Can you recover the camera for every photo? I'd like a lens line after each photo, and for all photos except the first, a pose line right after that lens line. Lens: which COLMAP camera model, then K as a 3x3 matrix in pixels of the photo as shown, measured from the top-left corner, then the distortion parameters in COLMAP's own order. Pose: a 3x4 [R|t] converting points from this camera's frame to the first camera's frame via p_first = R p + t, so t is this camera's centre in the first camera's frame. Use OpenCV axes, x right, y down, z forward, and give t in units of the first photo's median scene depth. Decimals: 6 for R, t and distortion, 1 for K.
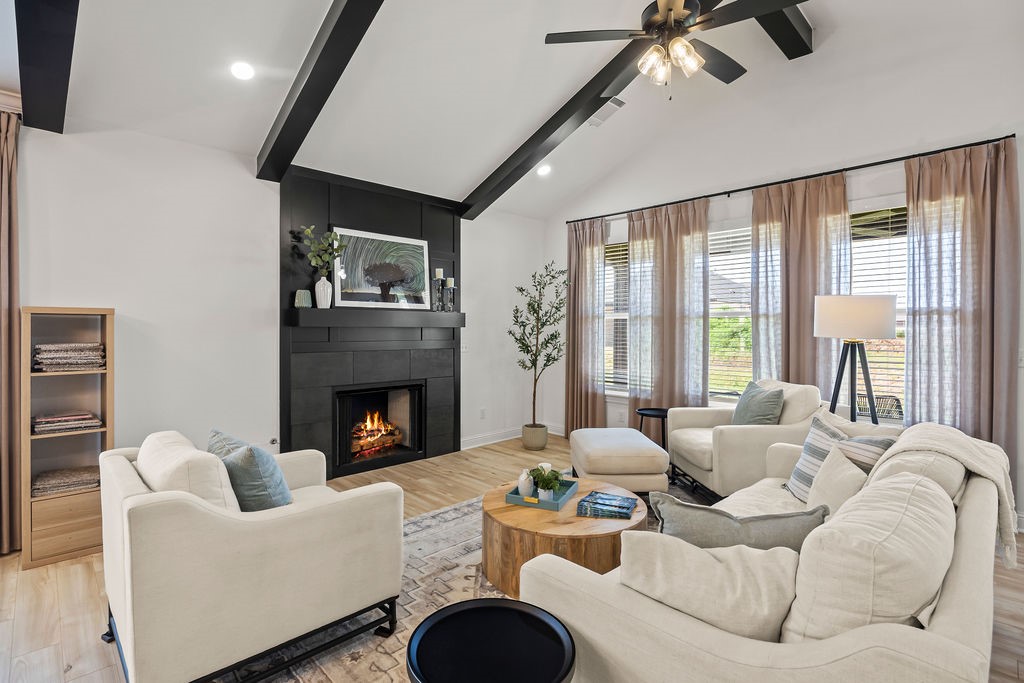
lens RADIAL K [[475.3, 0, 513.4], [0, 475.3, 338.9], [0, 0, 1]] dist [-0.032535, -0.000123]
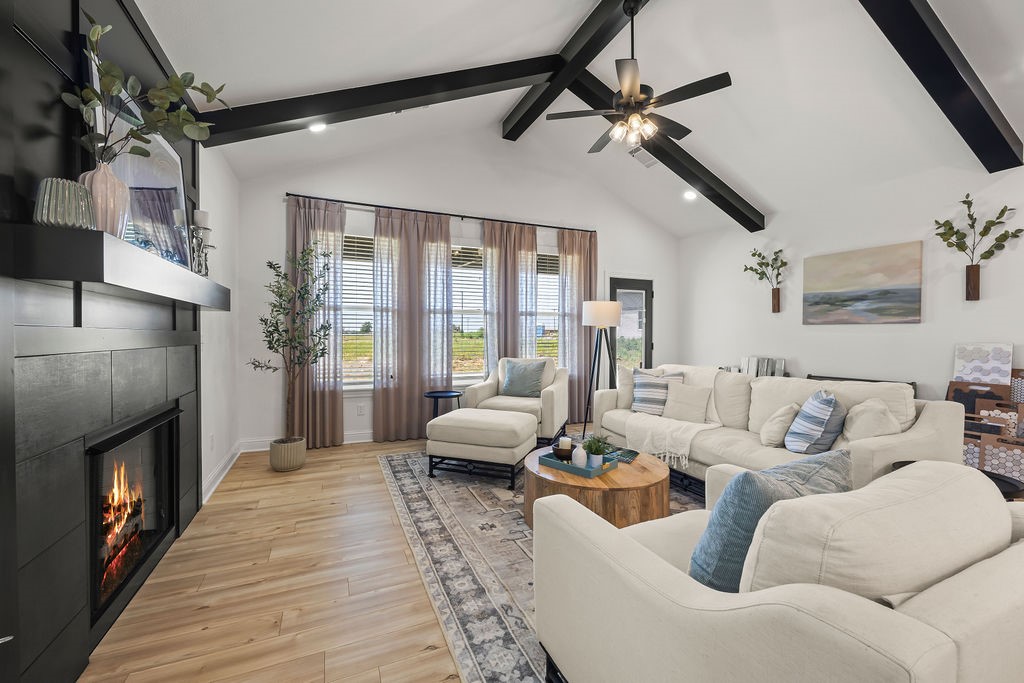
lens RADIAL K [[409.5, 0, 510.9], [0, 409.5, 334.5], [0, 0, 1]] dist [-0.003322, -0.000111]
pose [[0.369631, -0.008925, 0.929136, -0.546625], [0.011481, 0.999921, 0.005037, 0.006395], [-0.929108, 0.008805, 0.369704, 0.475477]]
